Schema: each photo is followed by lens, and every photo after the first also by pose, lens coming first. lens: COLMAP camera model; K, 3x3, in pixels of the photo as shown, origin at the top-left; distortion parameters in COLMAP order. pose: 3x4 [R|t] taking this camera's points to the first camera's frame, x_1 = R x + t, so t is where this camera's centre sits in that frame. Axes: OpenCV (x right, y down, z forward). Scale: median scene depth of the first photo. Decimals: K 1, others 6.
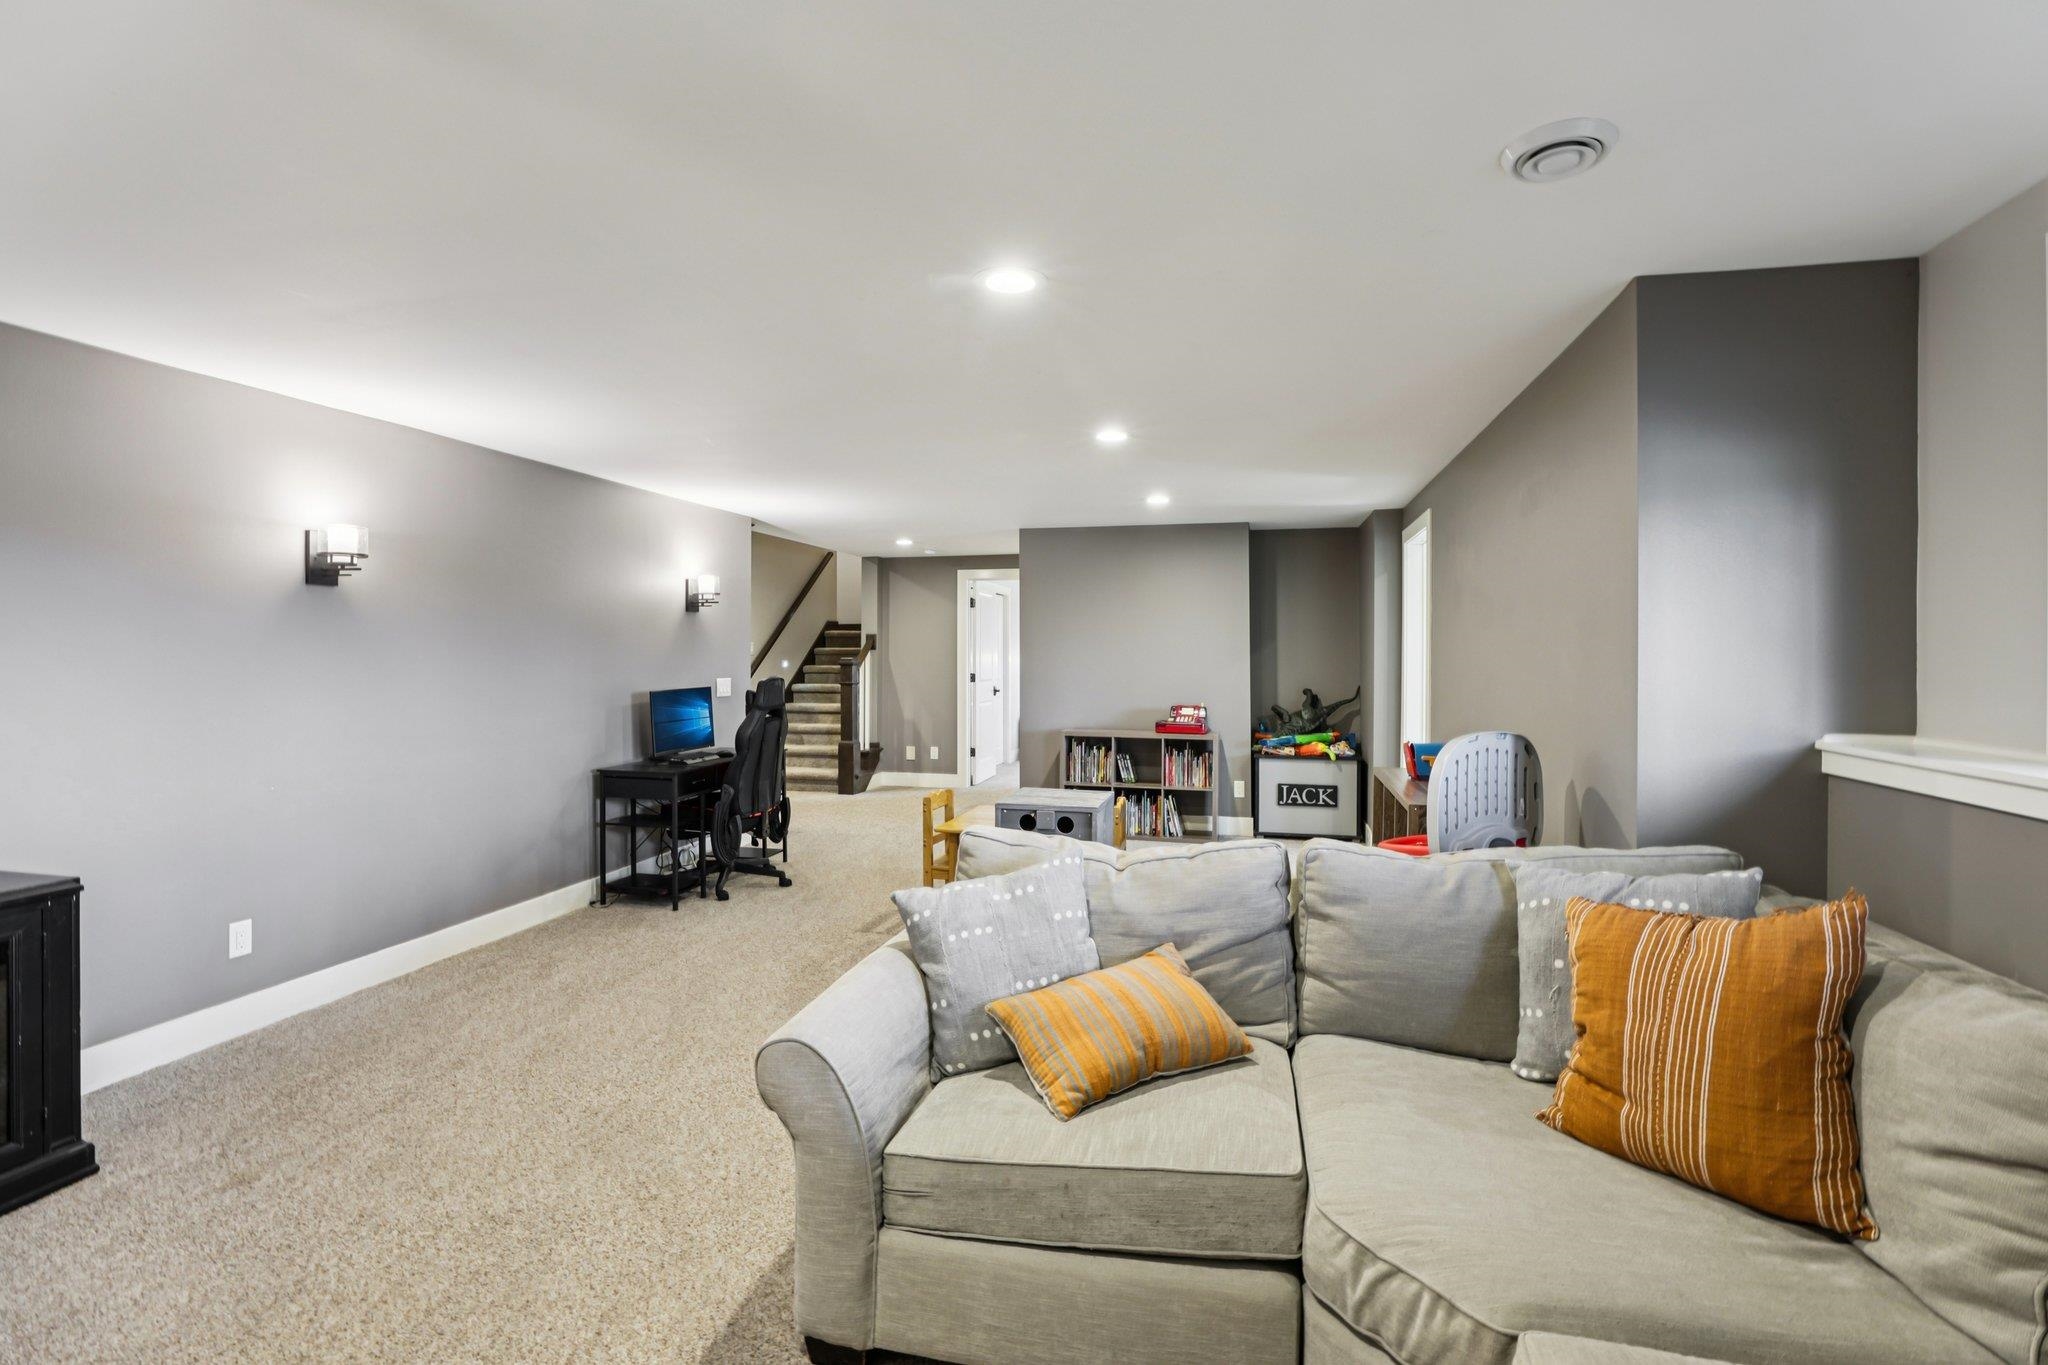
lens RADIAL K [[943.9, 0, 1028.5], [0, 943.9, 665.1], [0, 0, 1]] dist [-0.045618, 0.015032]
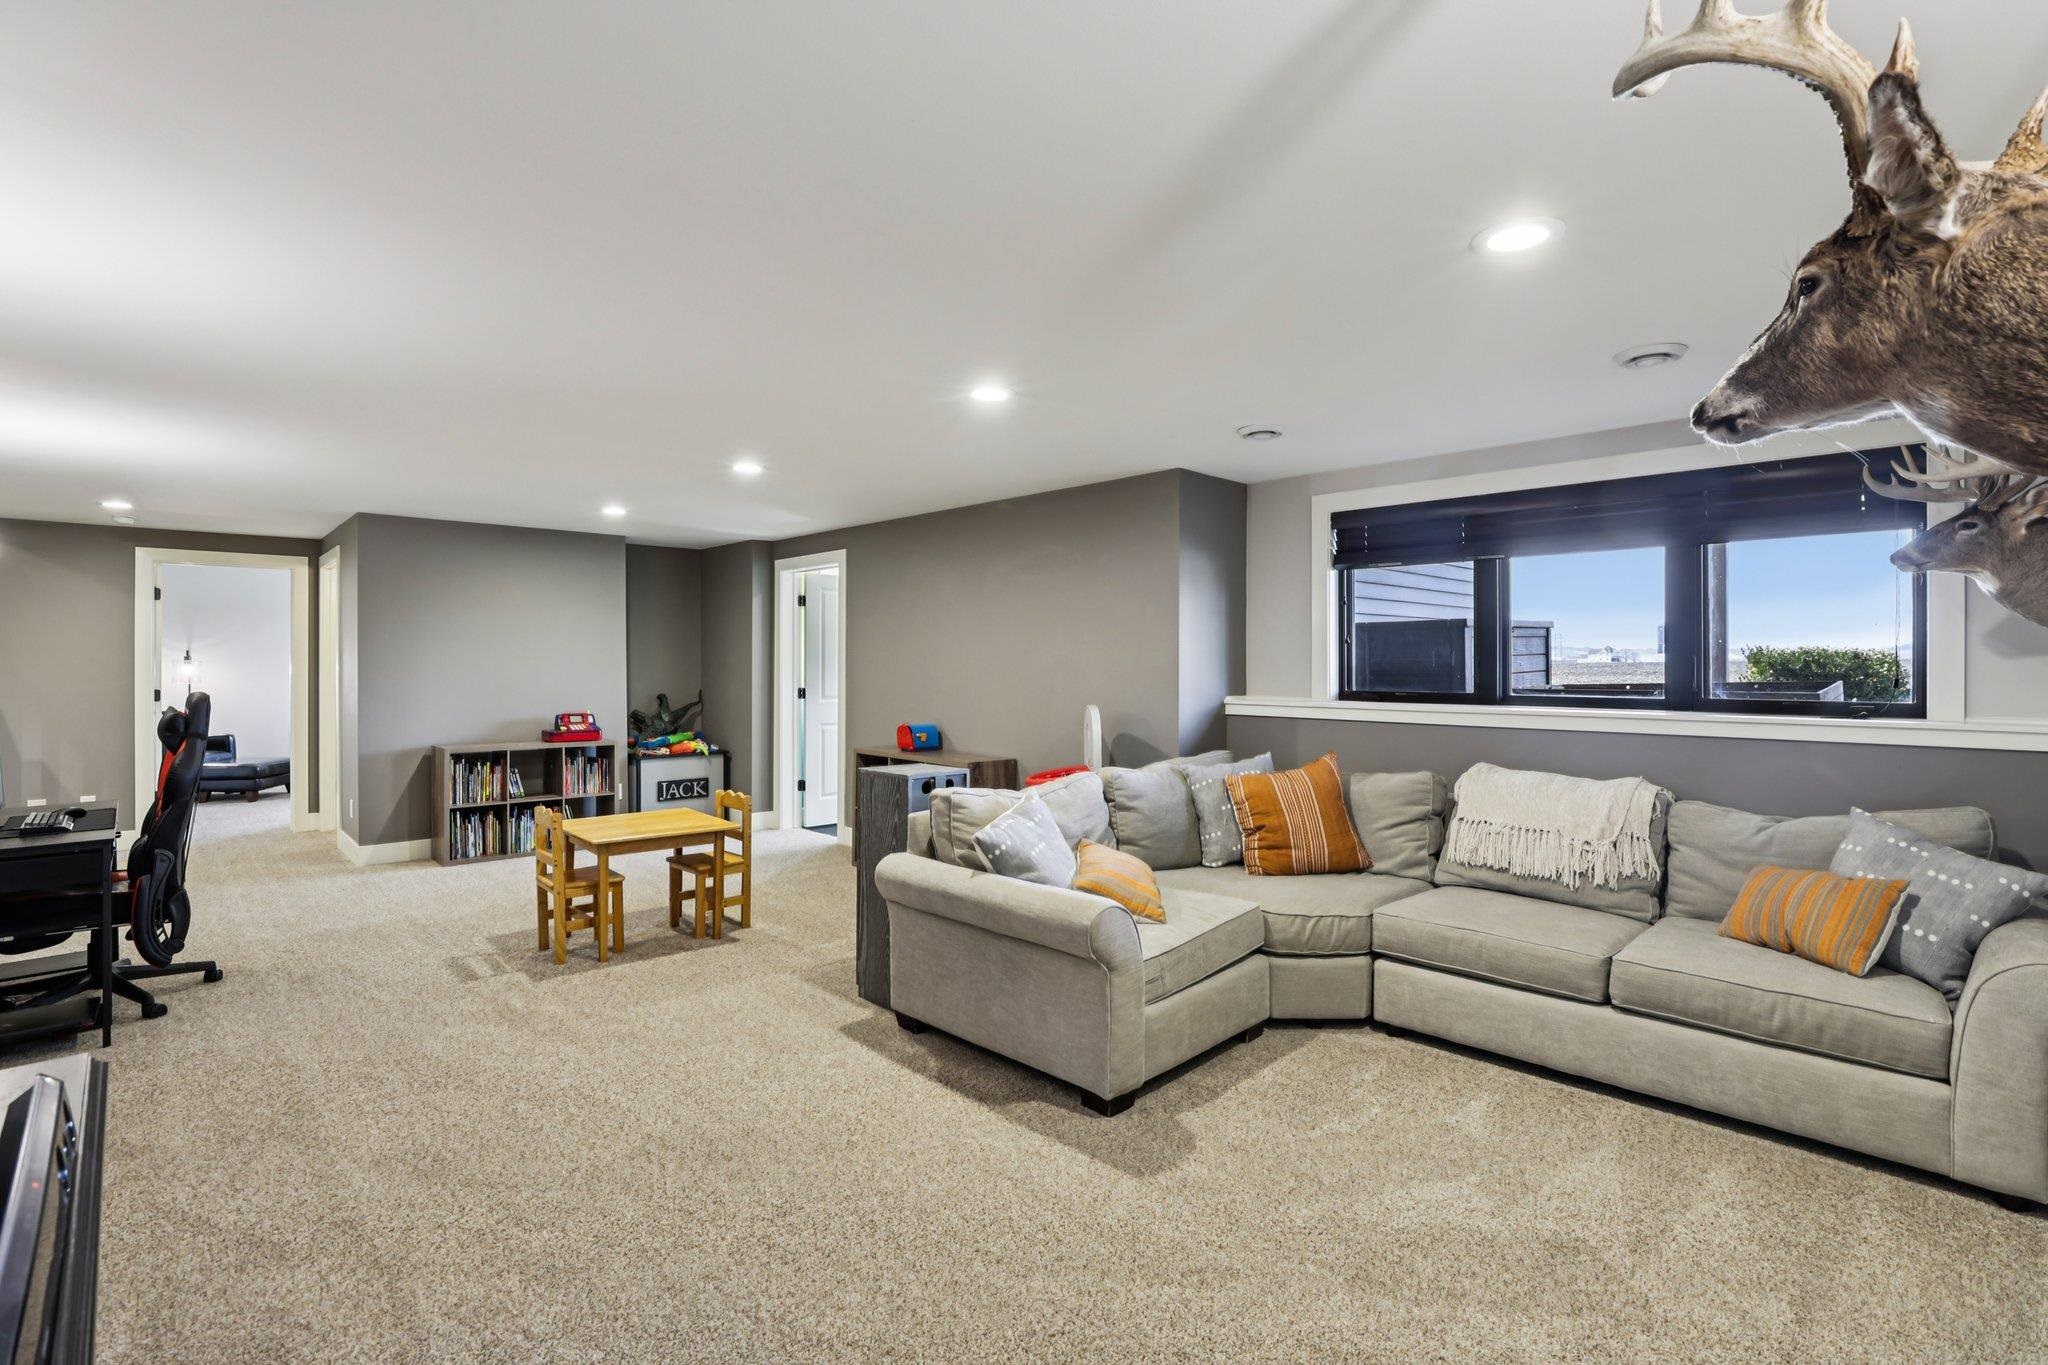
lens RADIAL K [[943.9, 0, 1028.5], [0, 943.9, 665.1], [0, 0, 1]] dist [-0.045618, 0.015032]
pose [[0.536080, -0.005677, 0.844148, -0.415565], [0.012902, 0.999916, -0.001469, -0.000325], [-0.844069, 0.011679, 0.536108, 0.067514]]
